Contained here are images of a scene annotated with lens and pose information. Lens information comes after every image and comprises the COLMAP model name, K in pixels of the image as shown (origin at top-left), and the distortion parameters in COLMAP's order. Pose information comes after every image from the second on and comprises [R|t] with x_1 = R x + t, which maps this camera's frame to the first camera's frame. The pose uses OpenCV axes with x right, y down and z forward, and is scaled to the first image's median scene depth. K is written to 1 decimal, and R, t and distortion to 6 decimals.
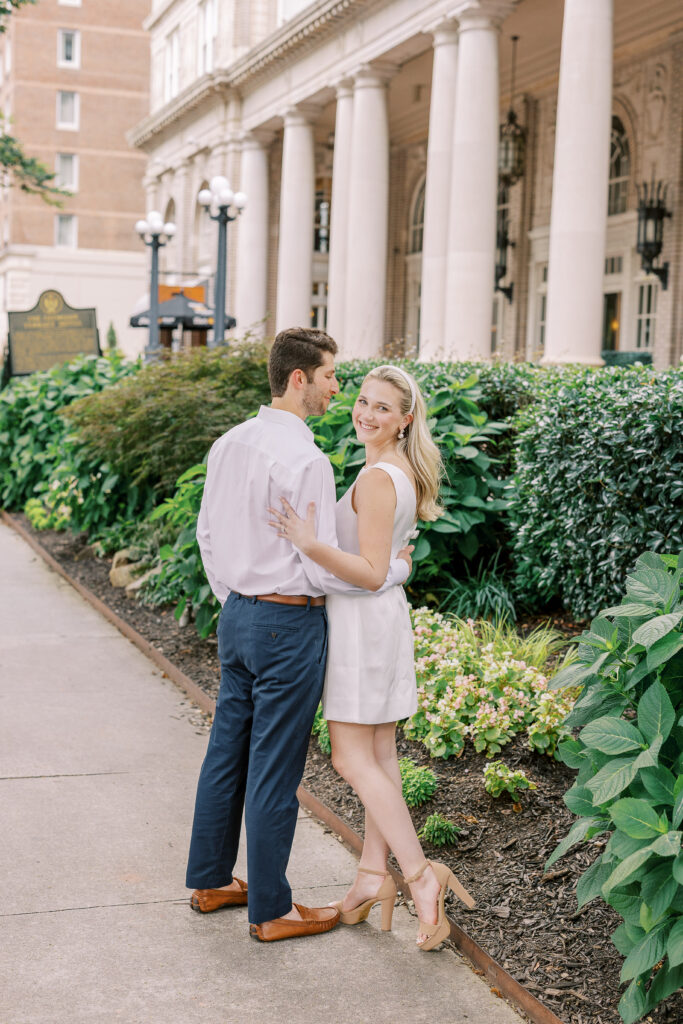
lens RADIAL K [[1720.3, 0, 325.4], [0, 1720.3, 513.3], [0, 0, 1]] dist [-0.011928, -0.045746]
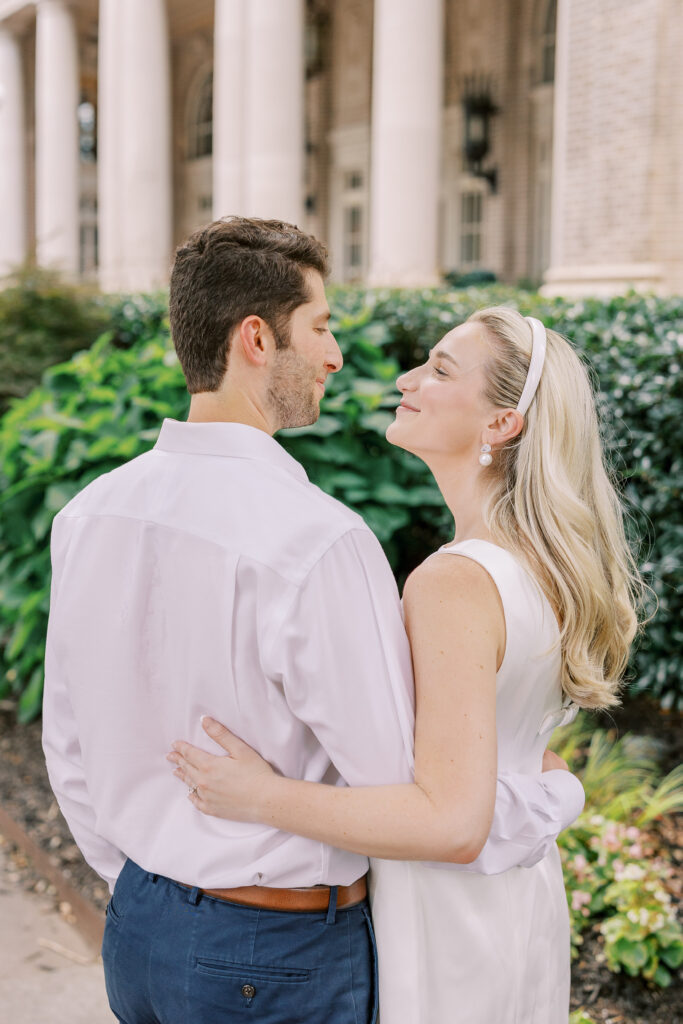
lens RADIAL K [[1720.3, 0, 325.4], [0, 1720.3, 513.3], [0, 0, 1]] dist [-0.011928, -0.045746]
pose [[0.989204, -0.044941, 0.139485, -0.046019], [0.038931, 0.998204, 0.045524, -0.041342], [-0.141281, -0.039602, 0.989177, 0.446852]]
